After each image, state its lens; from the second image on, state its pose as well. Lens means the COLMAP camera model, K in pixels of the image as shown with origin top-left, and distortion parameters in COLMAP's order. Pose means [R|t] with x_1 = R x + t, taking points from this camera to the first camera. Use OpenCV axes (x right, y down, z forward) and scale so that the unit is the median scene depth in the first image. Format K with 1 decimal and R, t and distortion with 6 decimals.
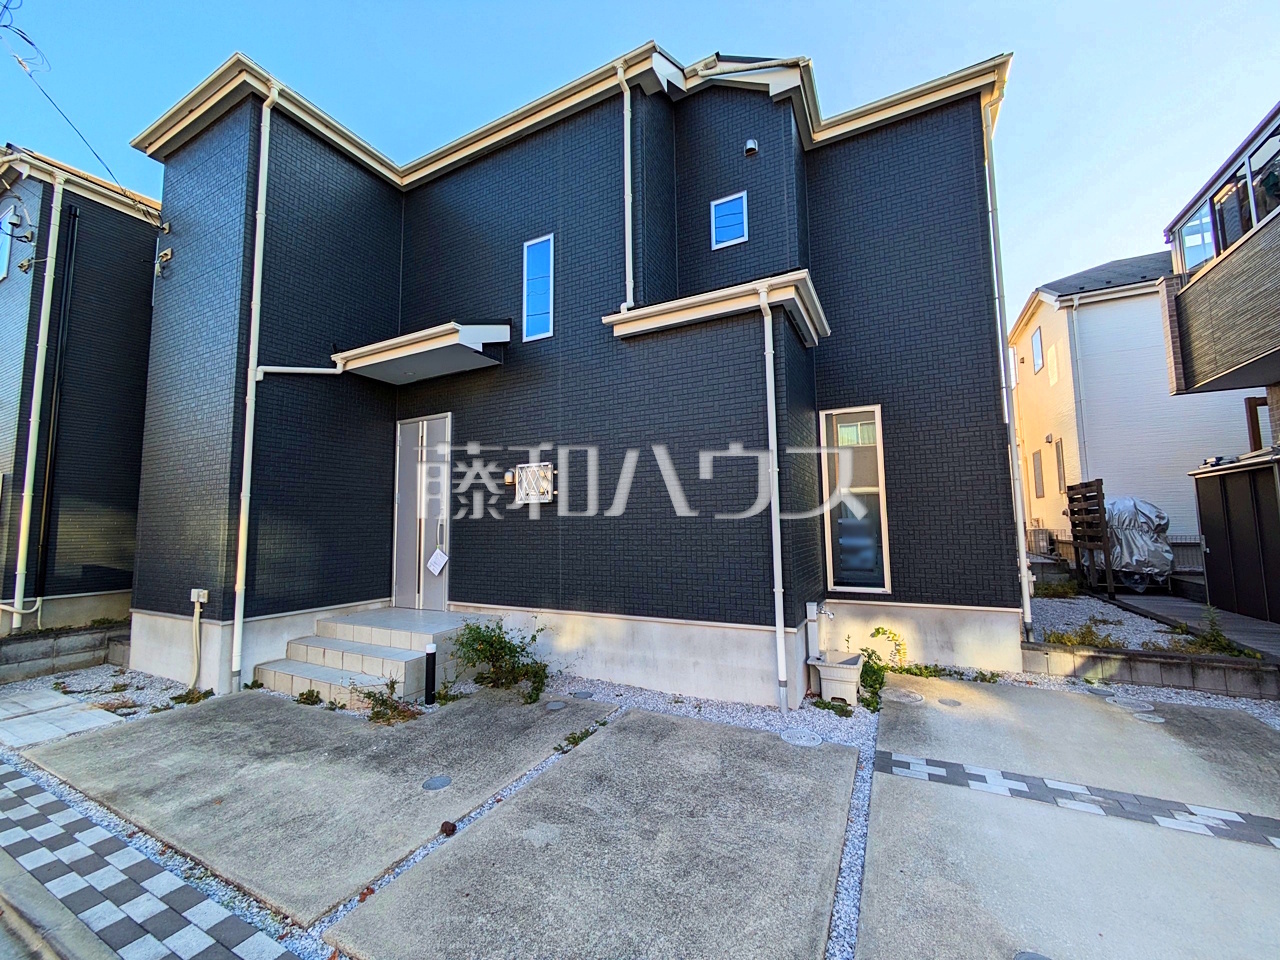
lens RADIAL K [[504.9, 0, 641.3], [0, 504.9, 479.2], [0, 0, 1]] dist [-0.004627, 0.002493]
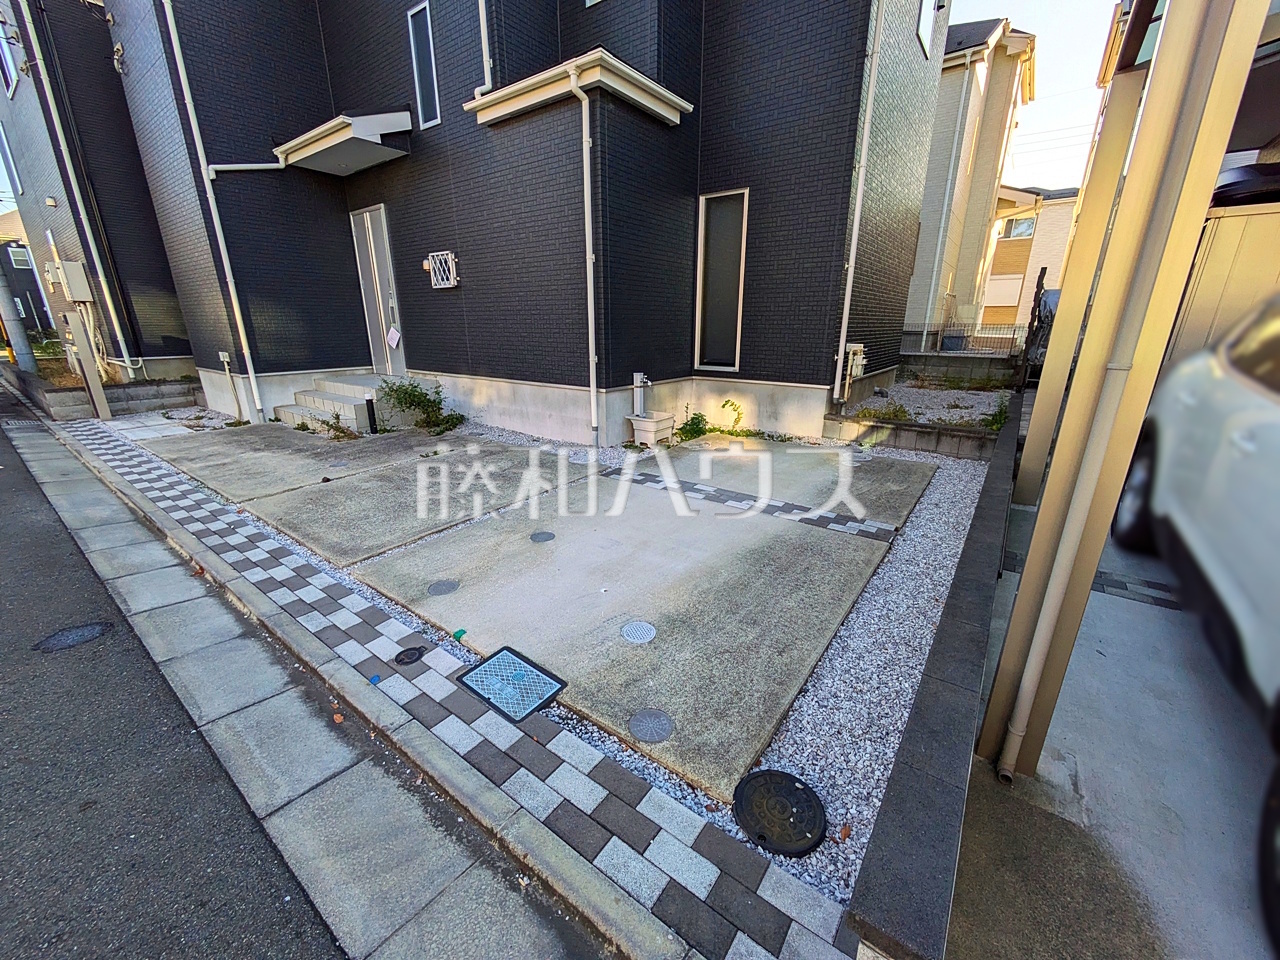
lens RADIAL K [[504.9, 0, 641.3], [0, 504.9, 479.2], [0, 0, 1]] dist [-0.004627, 0.002493]
pose [[0.986664, 0.062773, -0.150178, 0.503599], [-0.000070, 0.922806, 0.385265, 0.004634], [0.162769, -0.380116, 0.910504, -0.222017]]
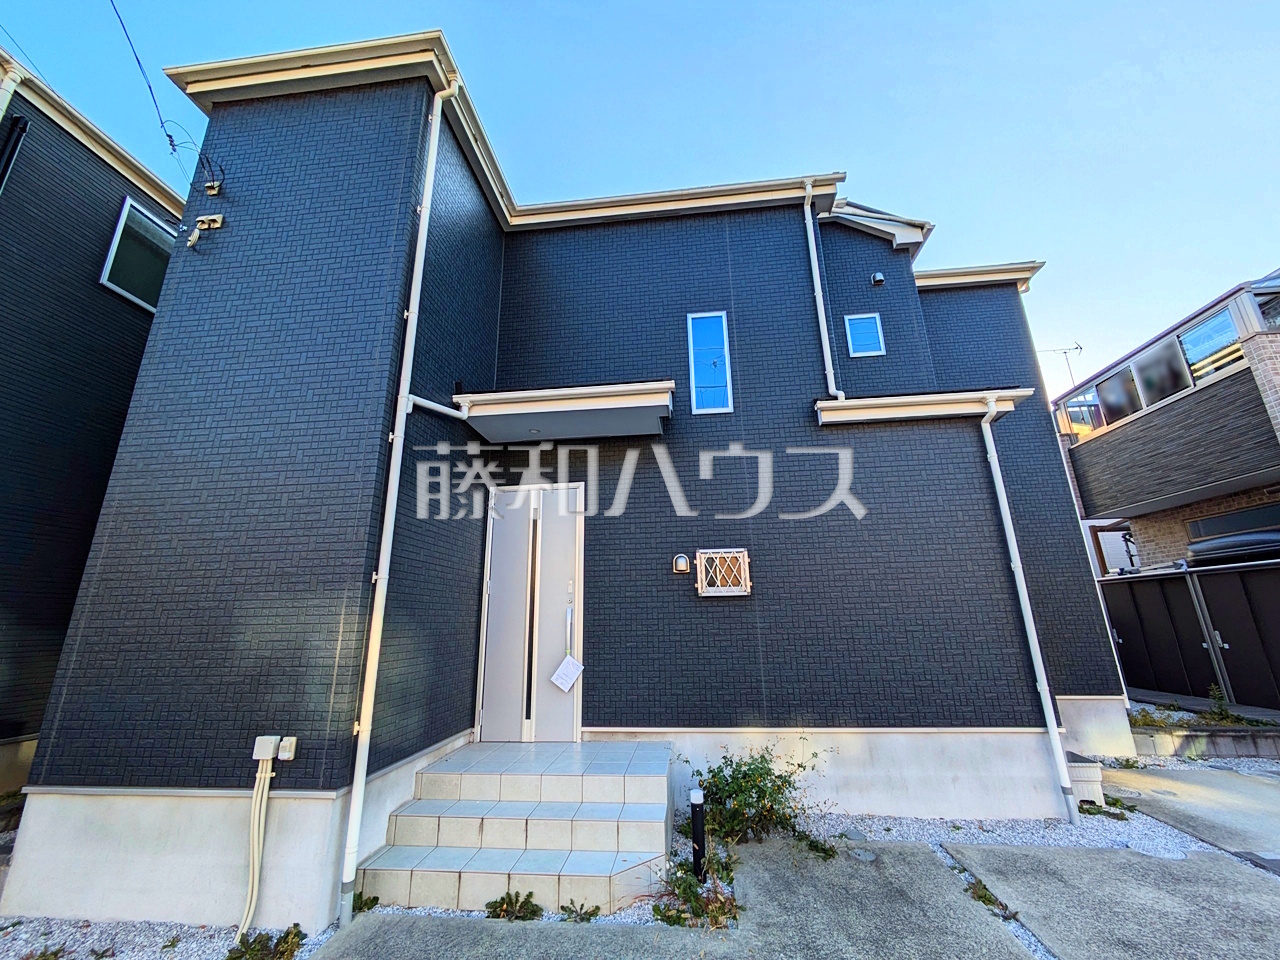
lens RADIAL K [[504.9, 0, 641.3], [0, 504.9, 479.2], [0, 0, 1]] dist [-0.004627, 0.002493]
pose [[0.932395, 0.095693, 0.348543, -0.708302], [-0.027779, 0.980436, -0.194867, 0.025993], [-0.360372, 0.172010, 0.916812, 0.249828]]
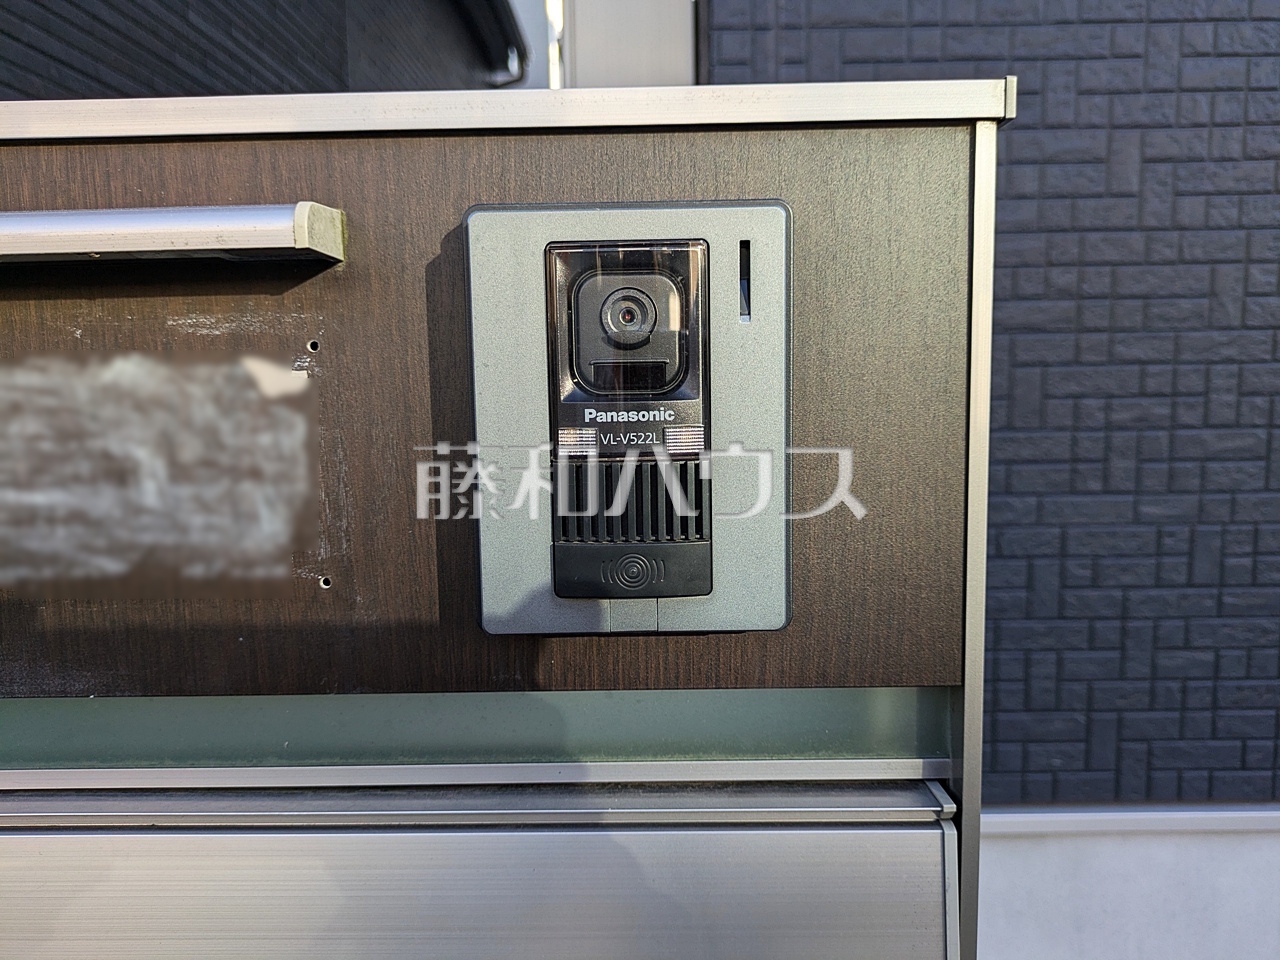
lens RADIAL K [[979.1, 0, 640.0], [0, 979.1, 480.0], [0, 0, 1]] dist [-0.006417, -0.005269]
pose [[0.893007, -0.052362, 0.446987, -1.313934], [-0.036844, 0.981368, 0.188571, 0.126652], [-0.448532, -0.184864, 0.874439, 0.893593]]
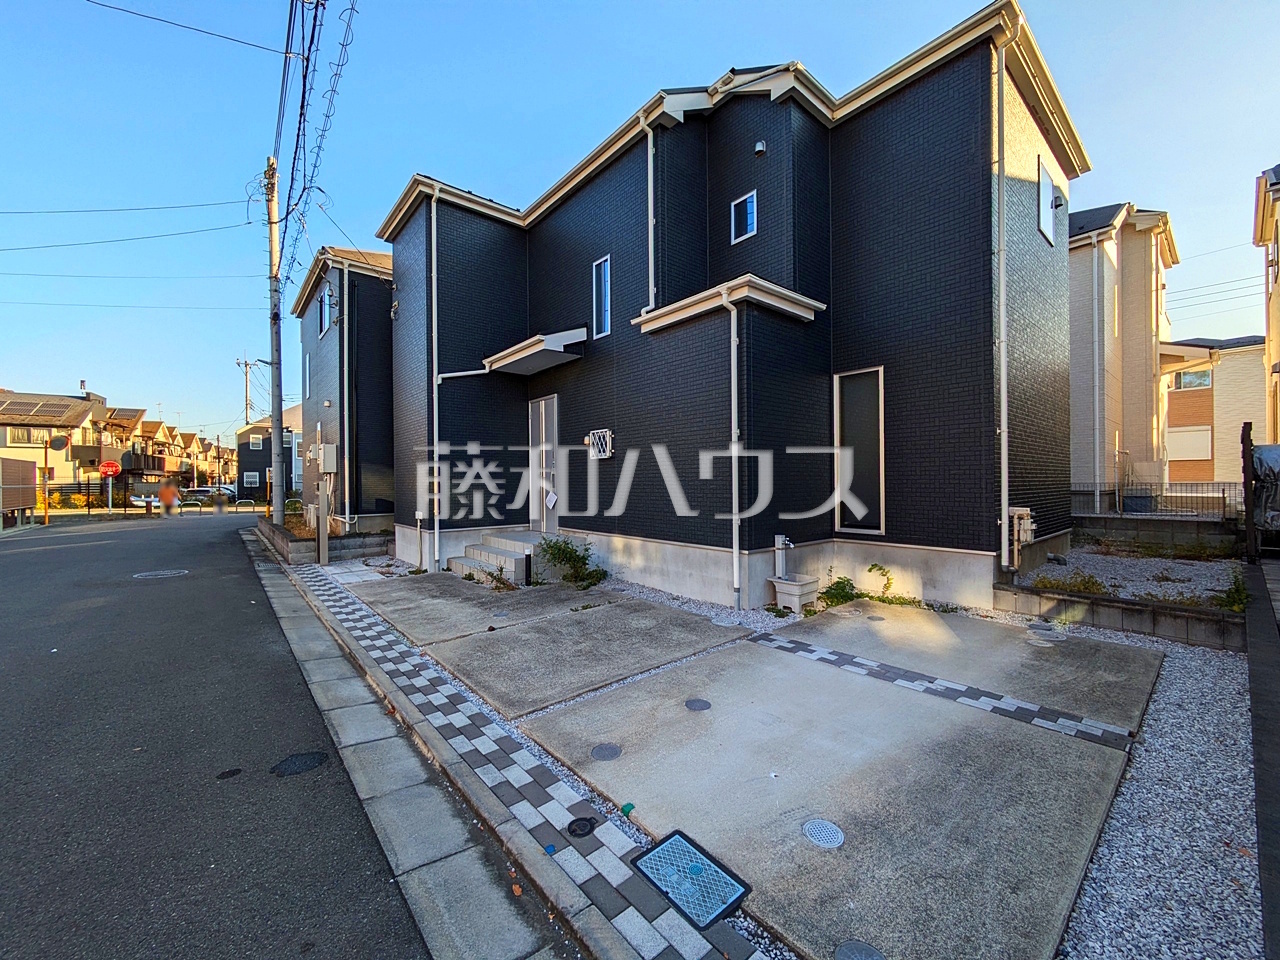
lens RADIAL K [[504.9, 0, 641.3], [0, 504.9, 479.2], [0, 0, 1]] dist [-0.004627, 0.002493]
pose [[0.924162, 0.005595, -0.381960, 0.457100], [0.029980, 0.995746, 0.087122, -0.015017], [0.380823, -0.091966, 0.920063, -0.262234]]
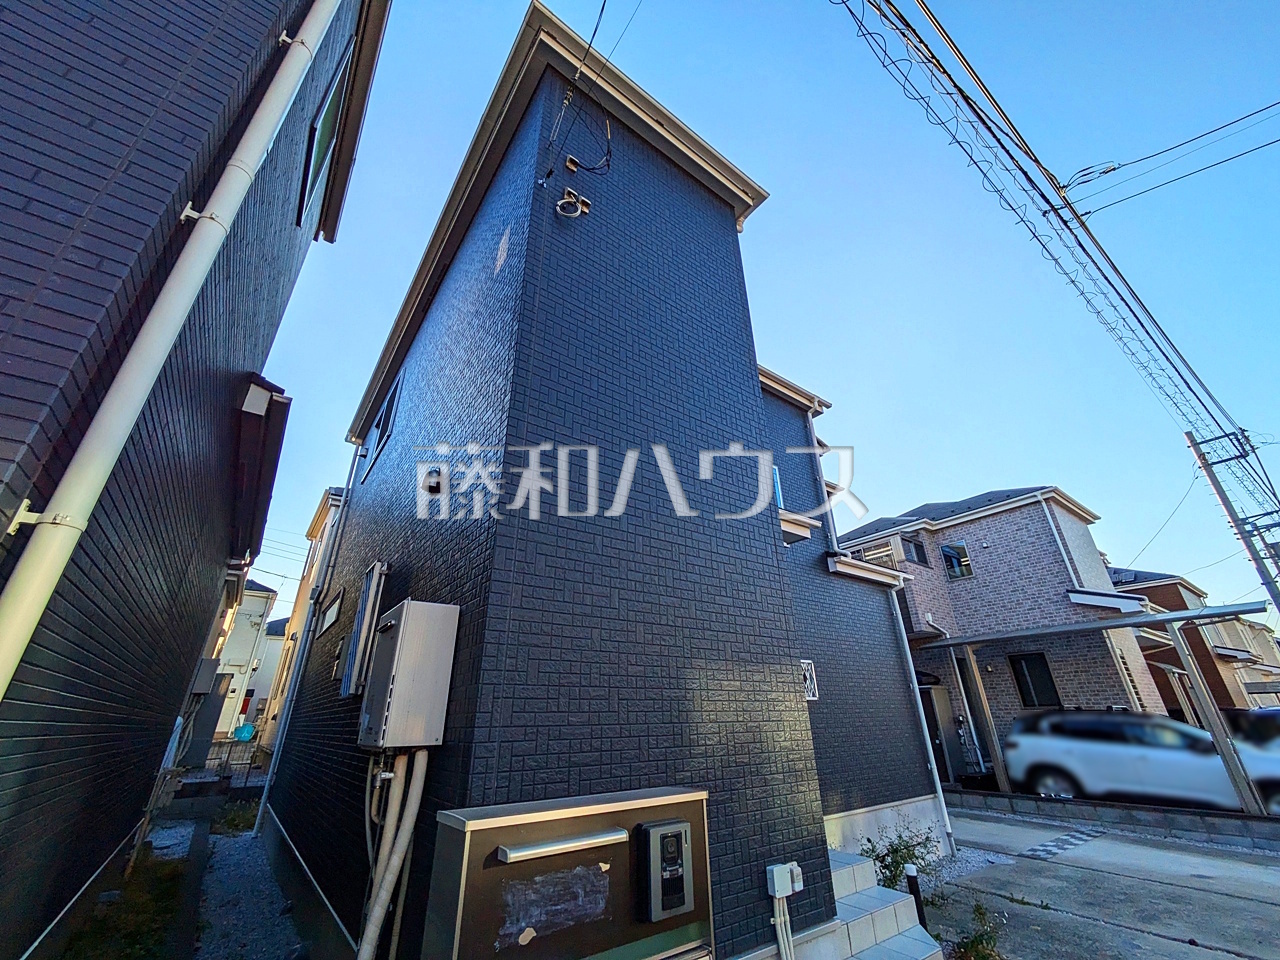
lens RADIAL K [[504.9, 0, 641.3], [0, 504.9, 479.2], [0, 0, 1]] dist [-0.004627, 0.002493]
pose [[0.432062, 0.394964, 0.810756, -1.480550], [-0.070725, 0.911069, -0.406142, 0.084689], [-0.899066, 0.118138, 0.421572, 0.866596]]
